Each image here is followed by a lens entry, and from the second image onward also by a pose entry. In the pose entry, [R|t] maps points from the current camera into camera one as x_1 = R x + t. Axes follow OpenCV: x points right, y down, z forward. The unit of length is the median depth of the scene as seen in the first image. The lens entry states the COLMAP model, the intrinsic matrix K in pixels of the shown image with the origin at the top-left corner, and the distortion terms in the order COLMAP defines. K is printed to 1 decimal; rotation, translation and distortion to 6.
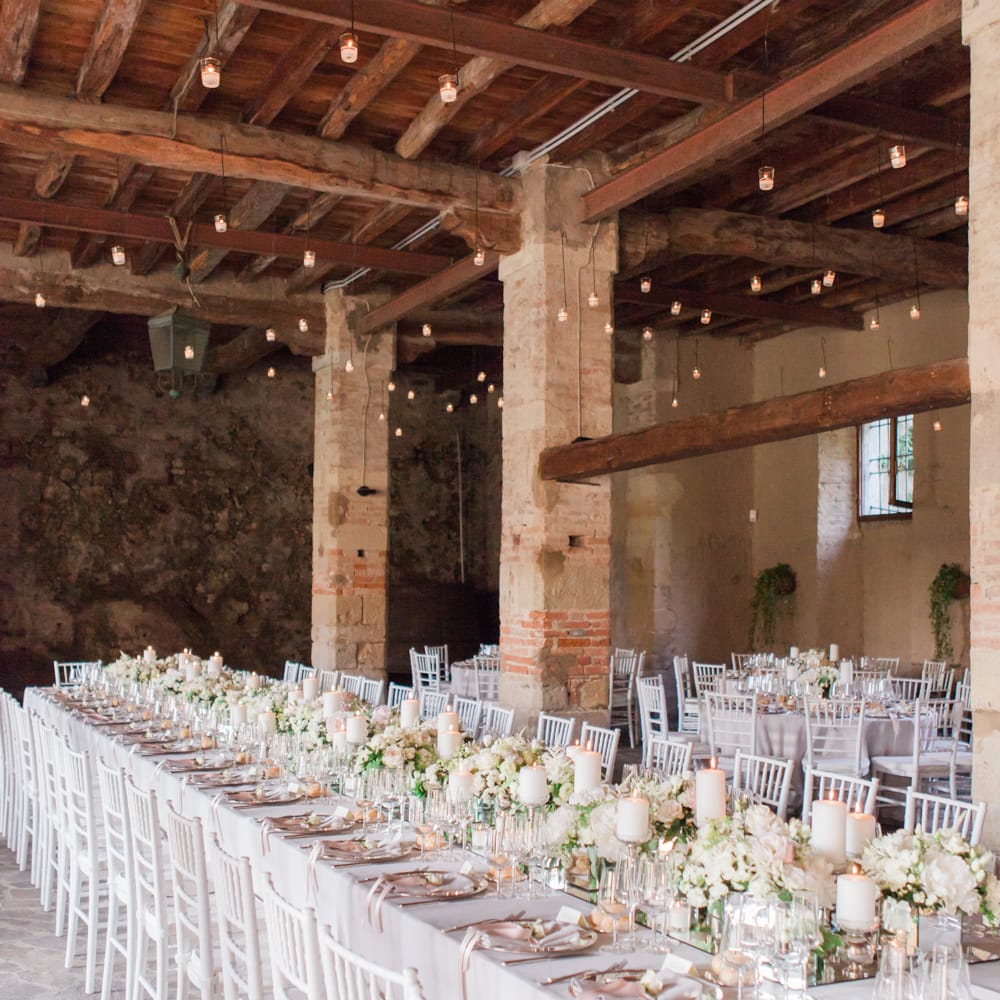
lens RADIAL K [[1685.7, 0, 500.0], [0, 1685.7, 500.0], [0, 0, 1]] dist [0.031915, -0.125133]
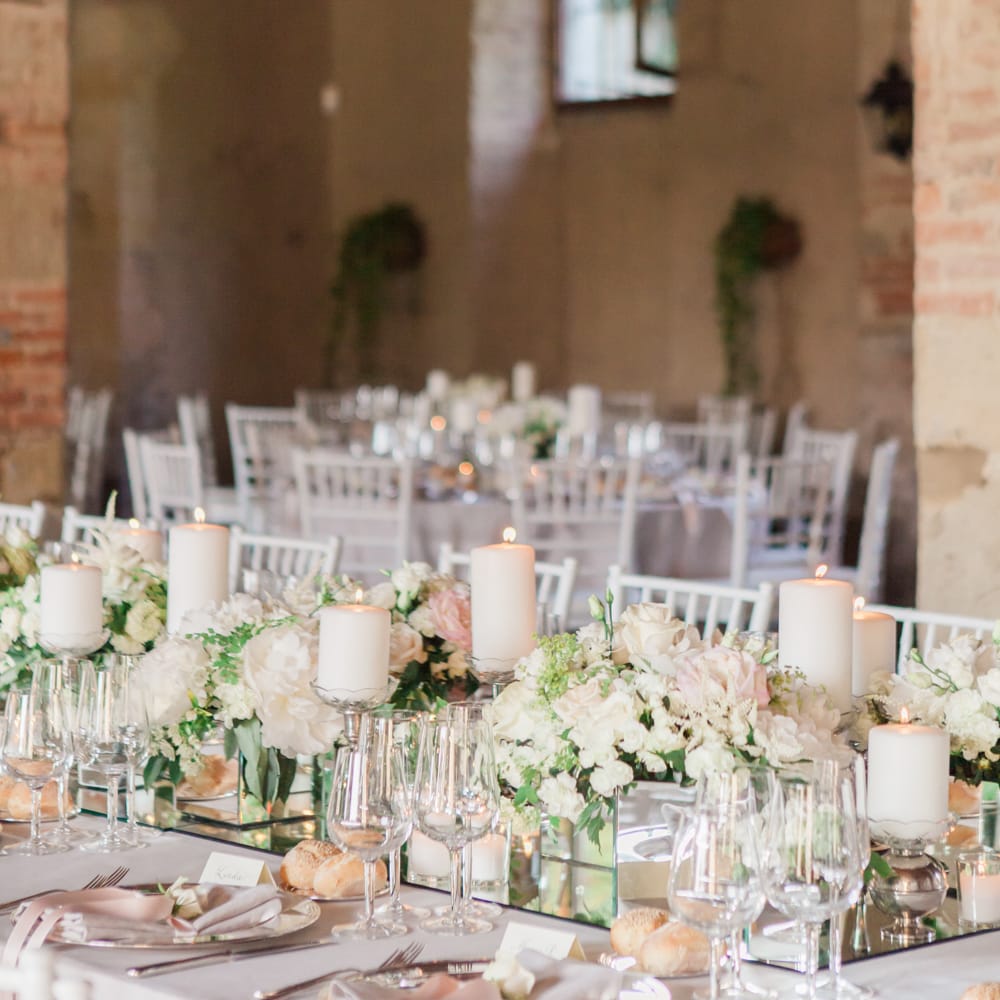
lens RADIAL K [[3398.6, 0, 500.0], [0, 3398.6, 500.0], [0, 0, 1]] dist [-0.154791, 0.560753]
pose [[0.941381, -0.016715, 0.336930, -0.129825], [-0.002186, 0.998449, 0.055640, 0.072276], [-0.337338, -0.053115, 0.939884, 0.117545]]
